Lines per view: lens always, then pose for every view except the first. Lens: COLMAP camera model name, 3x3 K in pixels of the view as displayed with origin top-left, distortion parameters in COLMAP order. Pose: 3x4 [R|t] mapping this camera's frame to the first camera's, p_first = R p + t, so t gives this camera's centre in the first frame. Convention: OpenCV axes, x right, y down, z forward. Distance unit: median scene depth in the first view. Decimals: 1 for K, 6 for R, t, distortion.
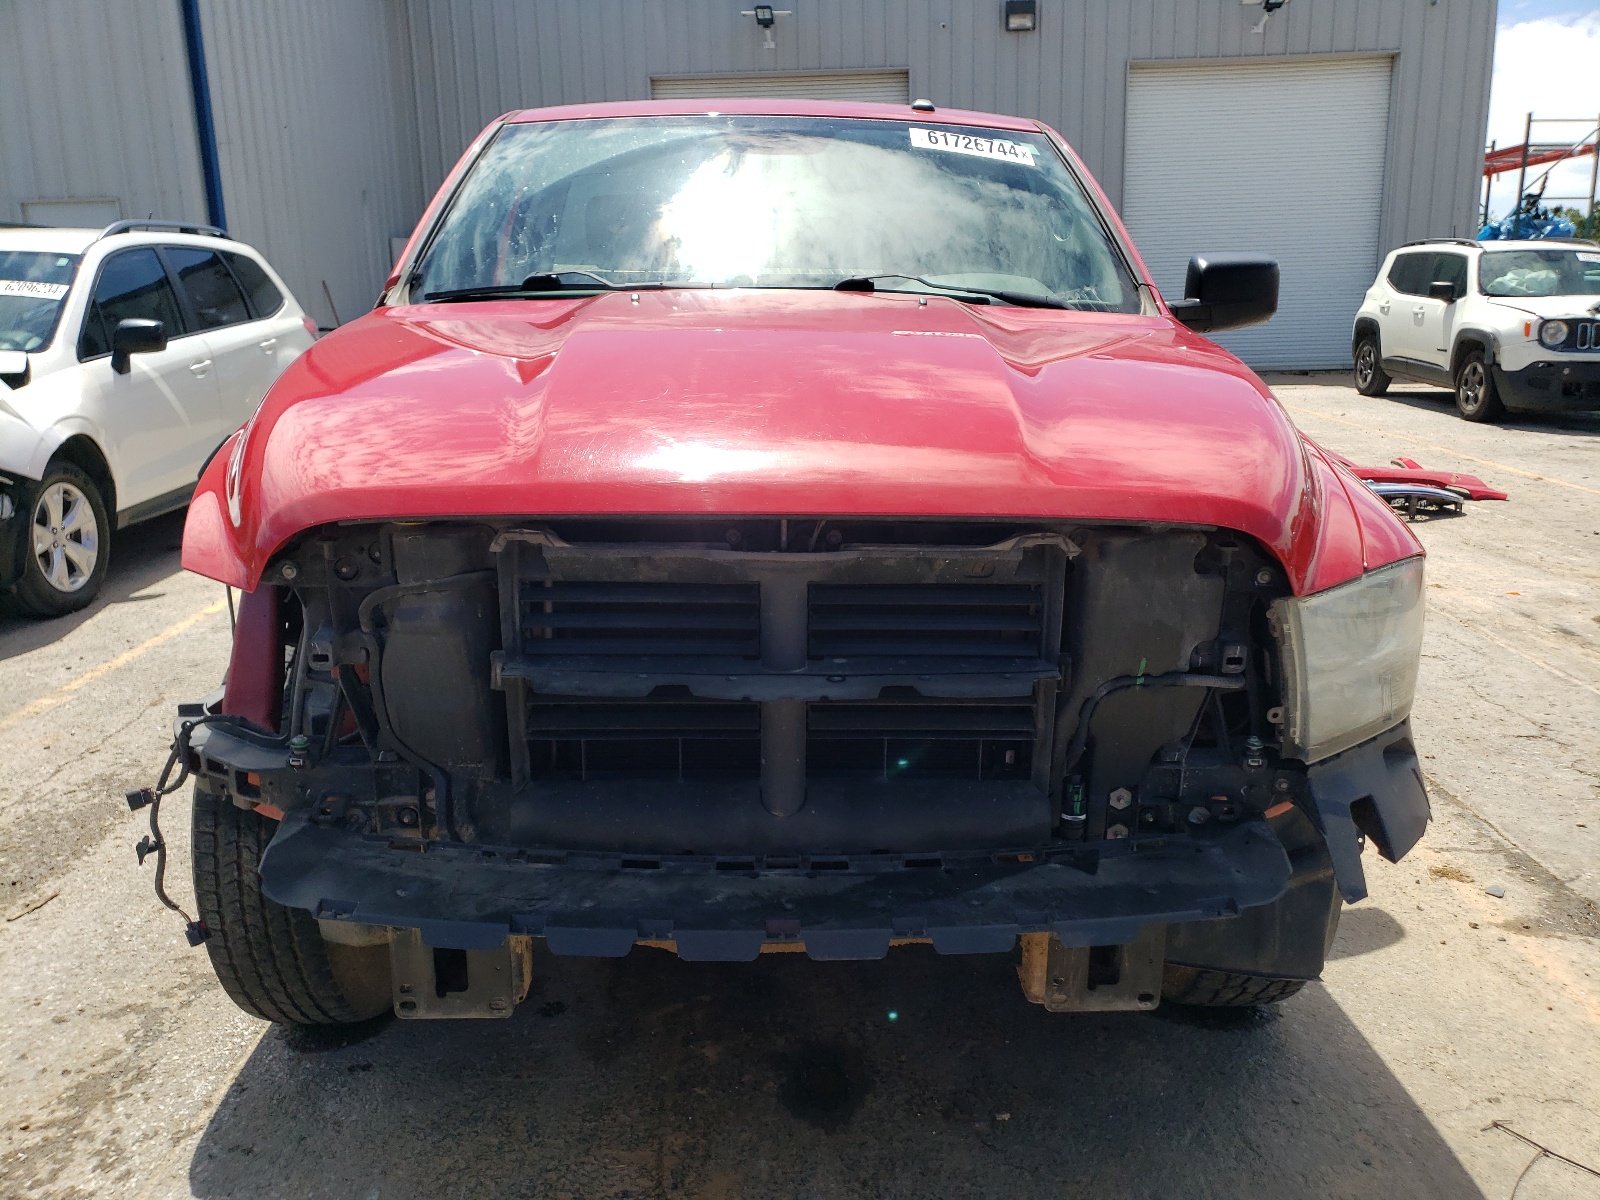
lens RADIAL K [[1294.3, 0, 800.0], [0, 1294.3, 600.0], [0, 0, 1]] dist [0.151308, 0.071306]
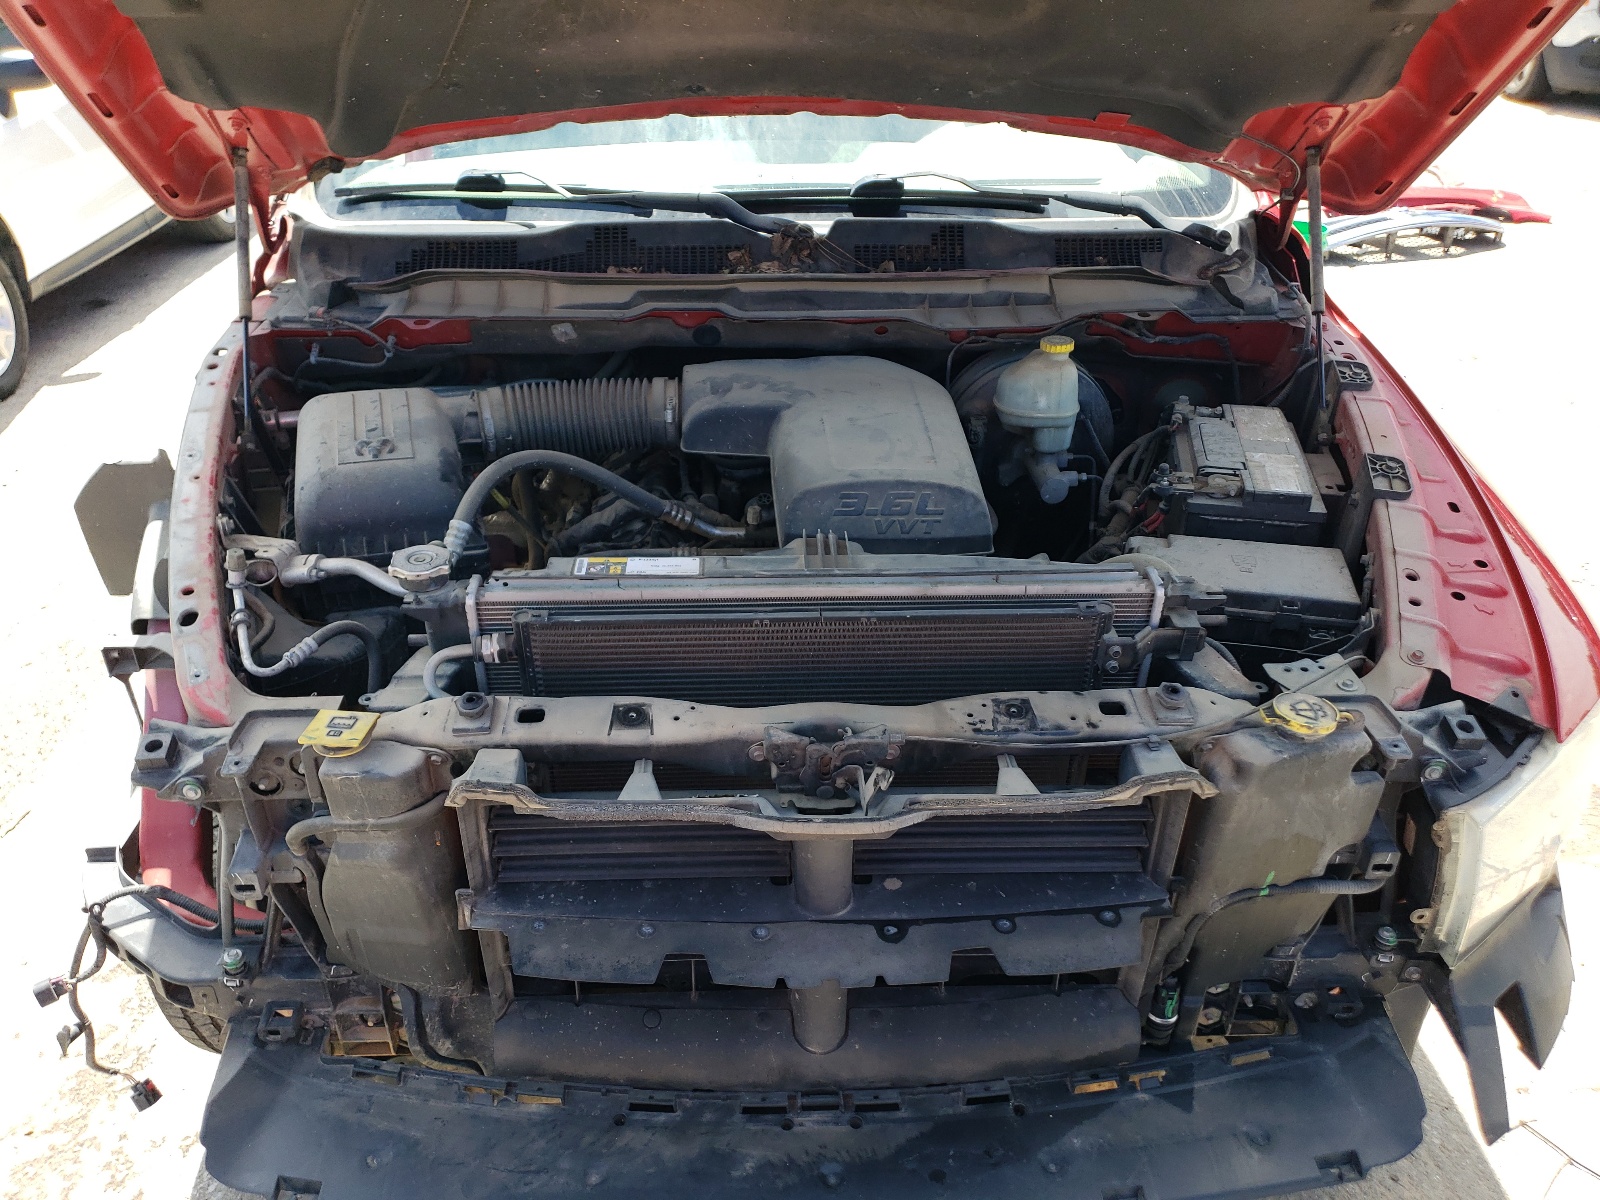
lens RADIAL K [[1272.1, 0, 771.1], [0, 1272.1, 600.6], [0, 0, 1]] dist [0.108426, -0.061530]
pose [[0.999945, -0.009120, 0.005221, -0.046147], [0.007242, 0.958033, 0.286566, -0.343575], [-0.007615, -0.286512, 0.958046, 0.292111]]
